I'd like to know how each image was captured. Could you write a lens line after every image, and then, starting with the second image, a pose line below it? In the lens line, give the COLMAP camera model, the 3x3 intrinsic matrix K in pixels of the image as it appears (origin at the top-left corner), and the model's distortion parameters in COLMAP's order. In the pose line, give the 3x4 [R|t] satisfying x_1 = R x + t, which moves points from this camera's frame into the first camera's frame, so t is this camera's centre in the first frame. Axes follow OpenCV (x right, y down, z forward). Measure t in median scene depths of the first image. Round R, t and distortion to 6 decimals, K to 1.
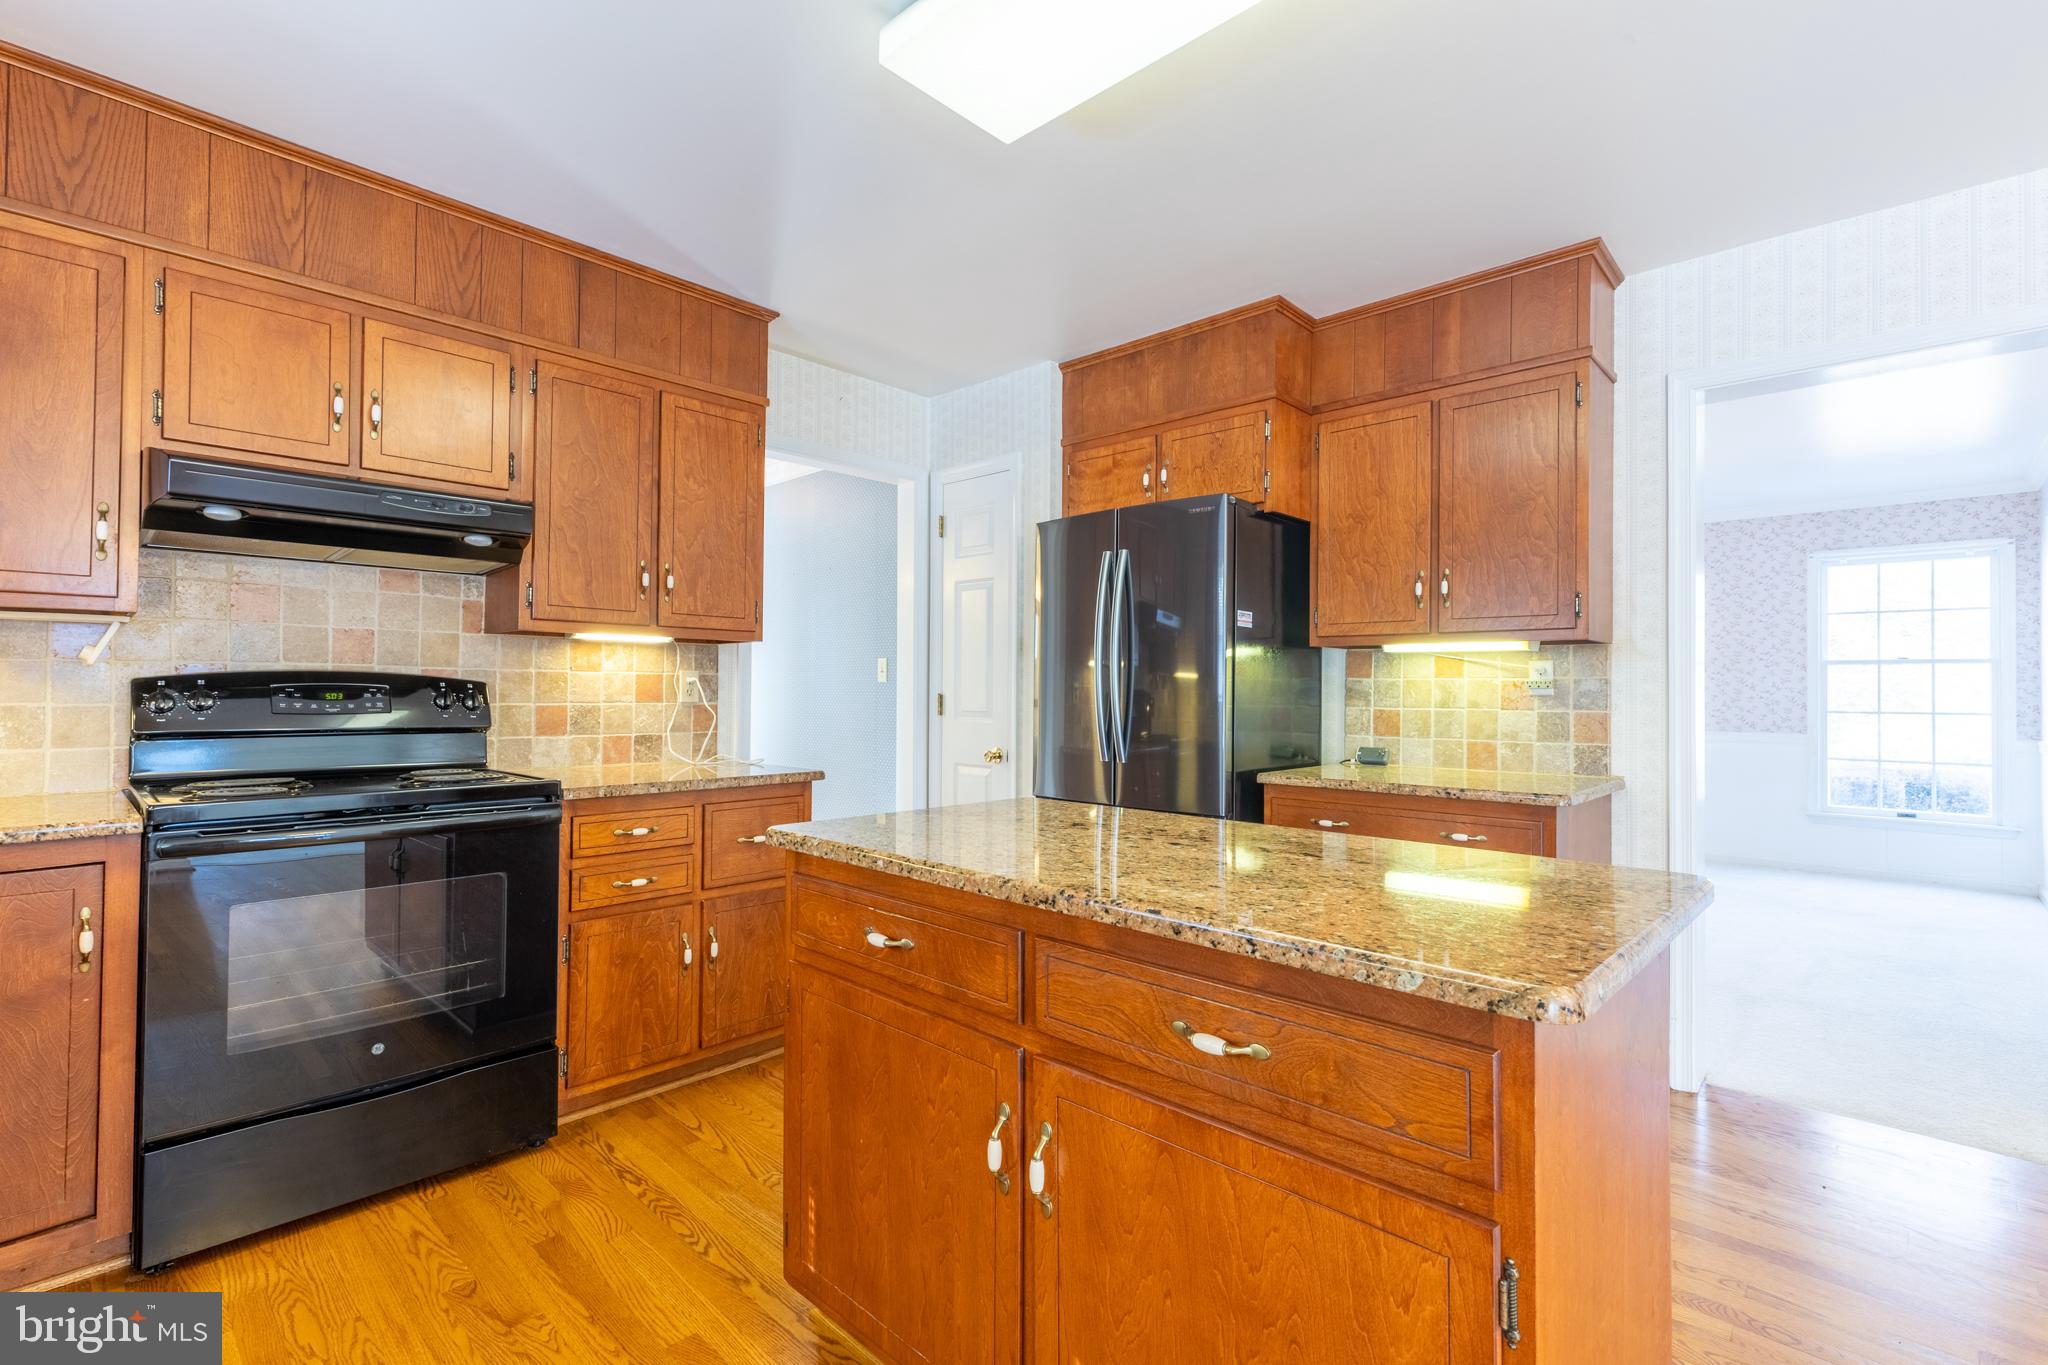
lens RADIAL K [[903.5, 0, 1035.3], [0, 903.5, 684.8], [0, 0, 1]] dist [-0.001012, -0.000454]
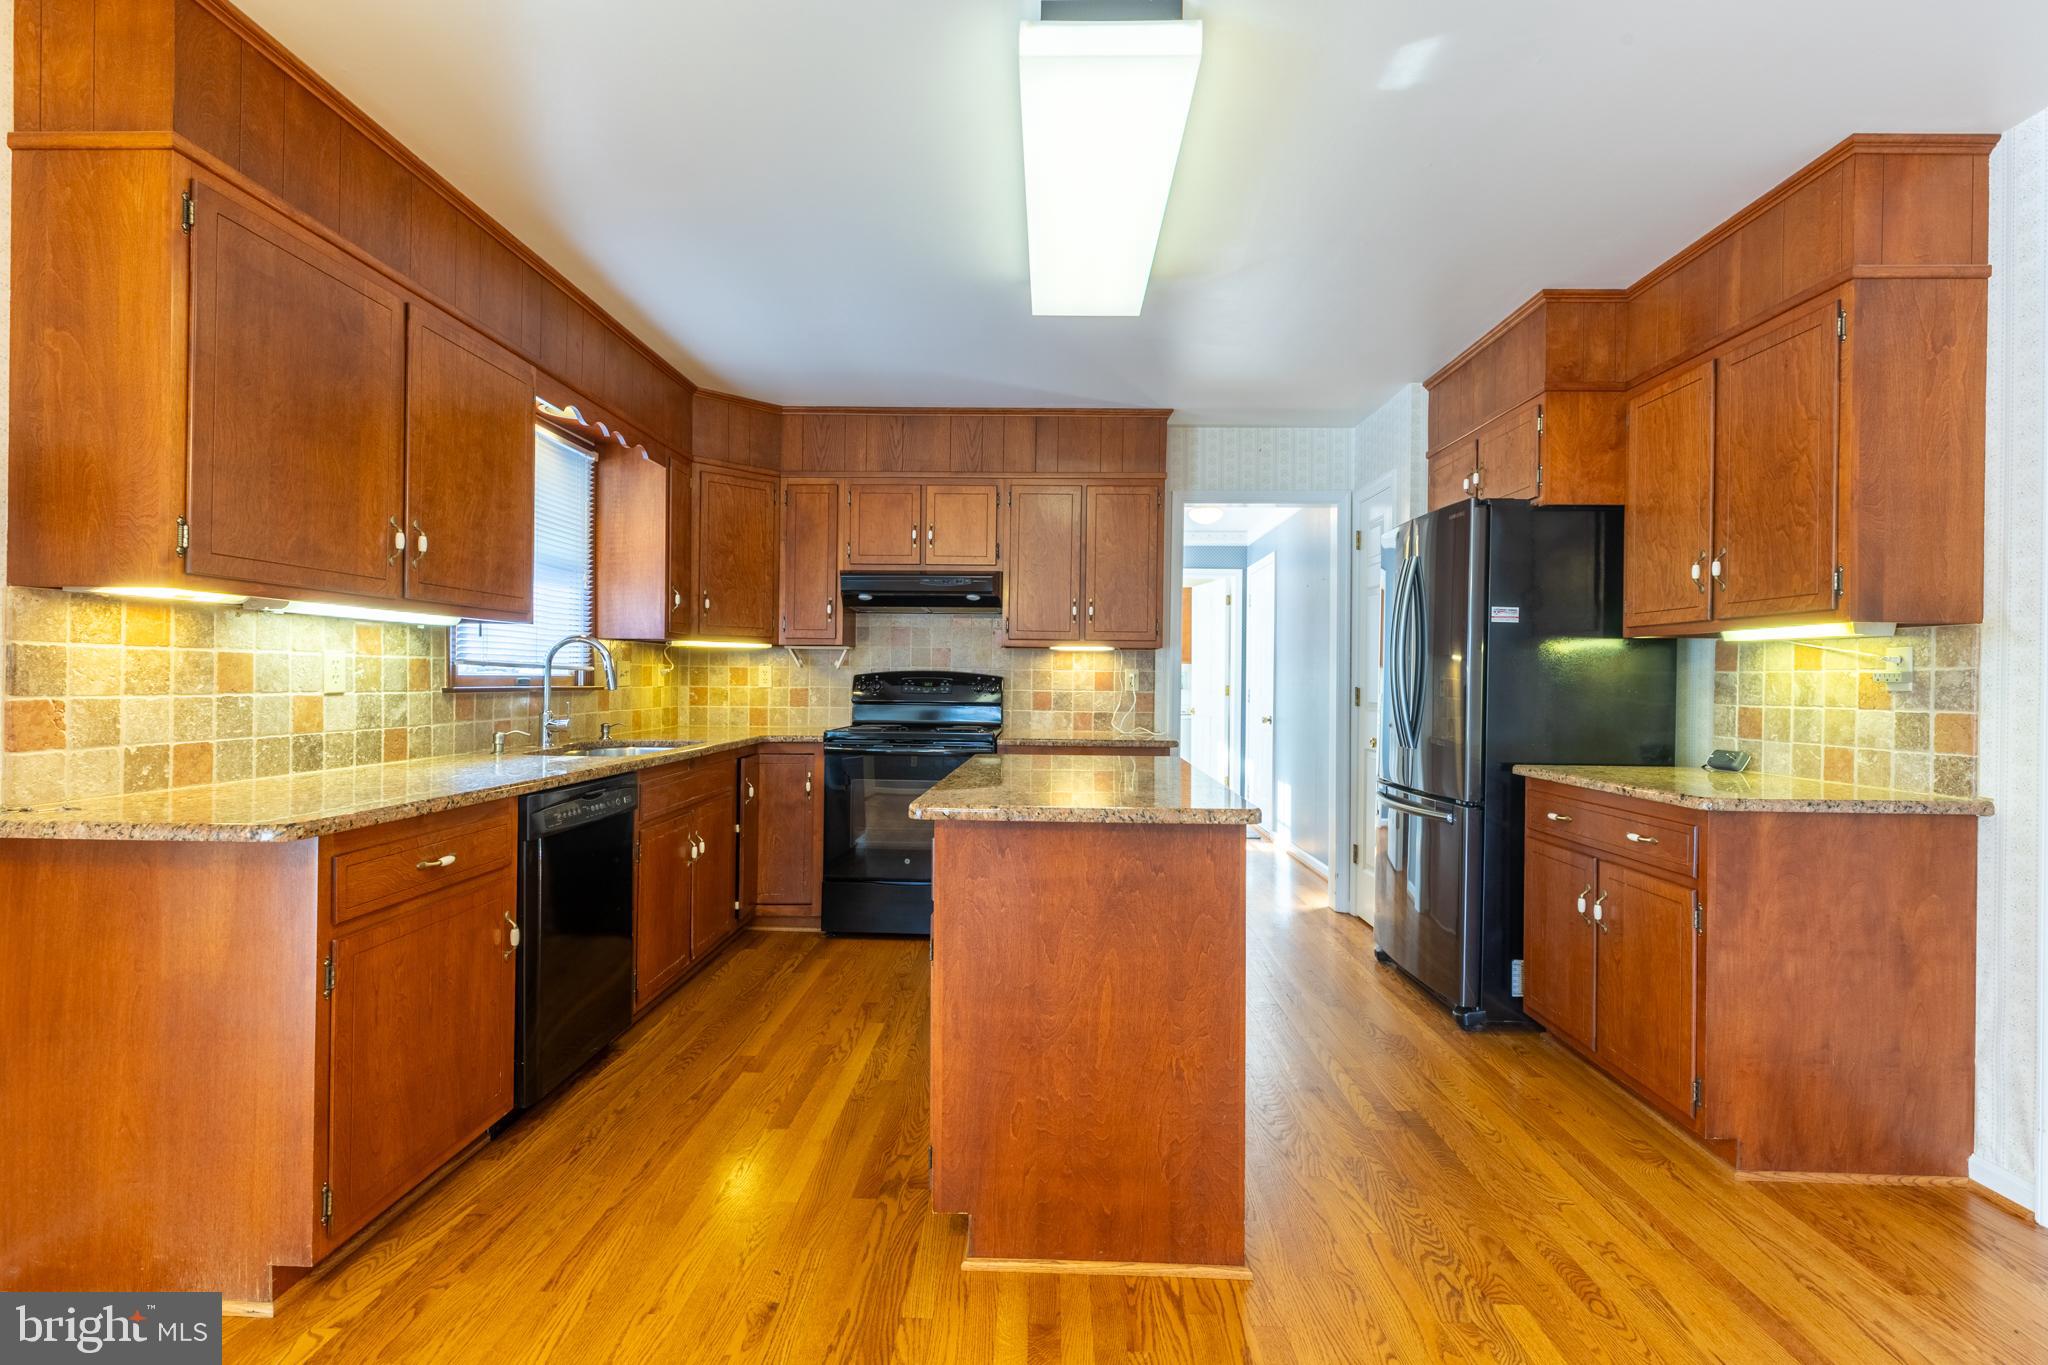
lens RADIAL K [[903.5, 0, 1035.3], [0, 903.5, 684.8], [0, 0, 1]] dist [-0.001012, -0.000454]
pose [[0.675543, 0.004044, -0.737310, 0.628885], [-0.002792, 0.999992, 0.002927, 0.005951], [0.737316, 0.000082, 0.675548, -0.092159]]
